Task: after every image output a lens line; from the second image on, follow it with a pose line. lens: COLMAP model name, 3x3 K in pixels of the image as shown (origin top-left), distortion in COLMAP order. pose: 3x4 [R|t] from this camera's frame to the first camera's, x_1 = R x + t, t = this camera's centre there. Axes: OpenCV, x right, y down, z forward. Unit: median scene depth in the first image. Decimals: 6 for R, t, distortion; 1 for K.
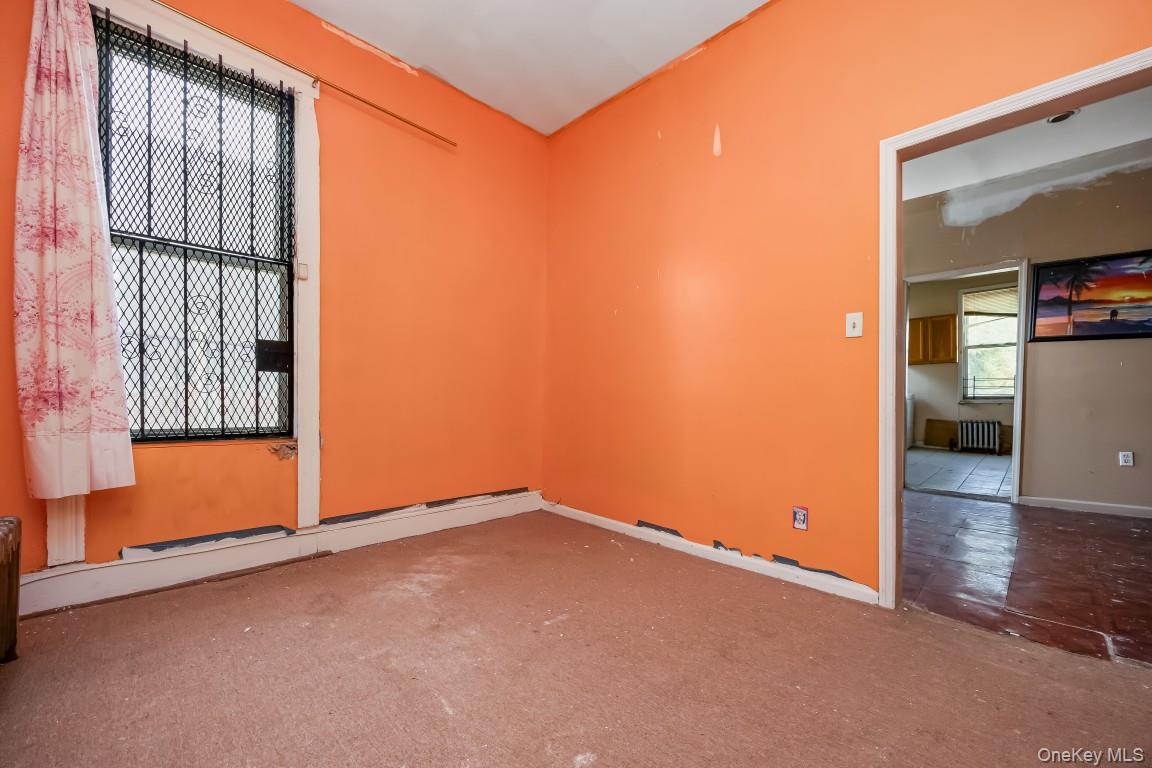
lens RADIAL K [[455.1, 0, 570.0], [0, 455.1, 410.9], [0, 0, 1]] dist [-0.003107, -0.000571]
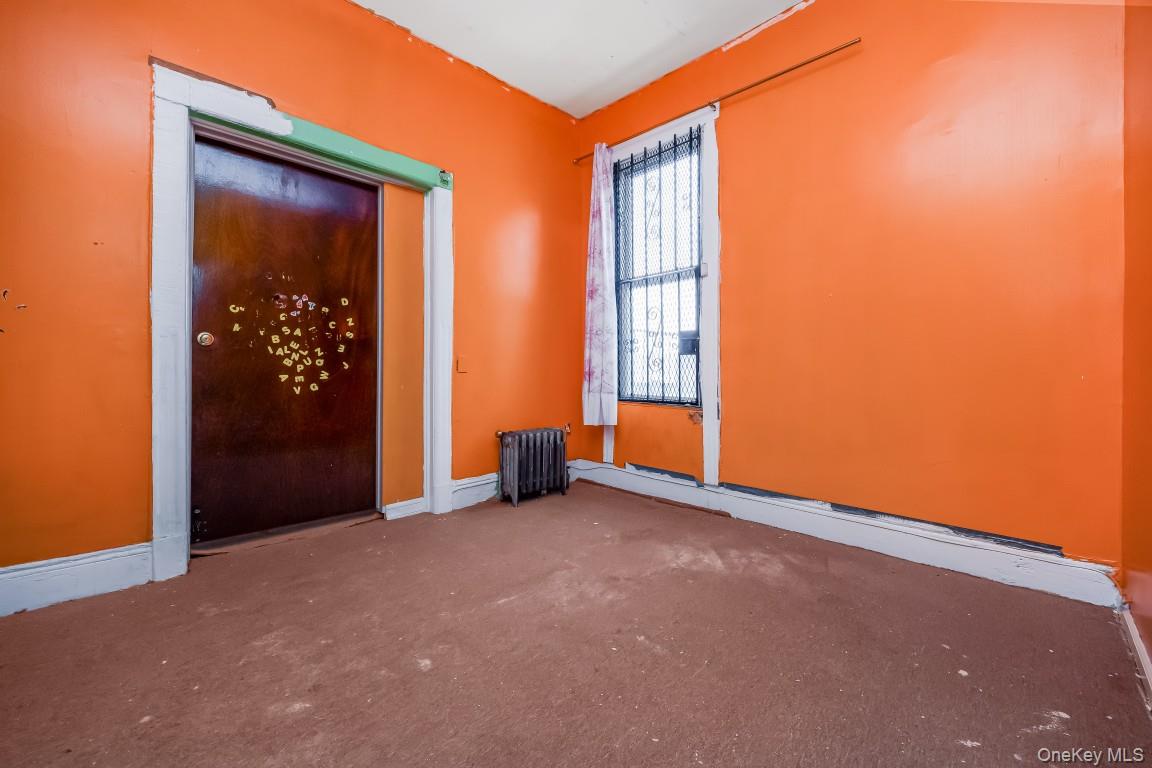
lens RADIAL K [[446.1, 0, 576.9], [0, 446.1, 386.1], [0, 0, 1]] dist [-0.000990, 0.000159]
pose [[0.007434, 0.016899, -0.999830, 0.612927], [-0.028130, 0.999465, 0.016684, -0.010237], [0.999577, 0.028001, 0.007906, 0.686045]]
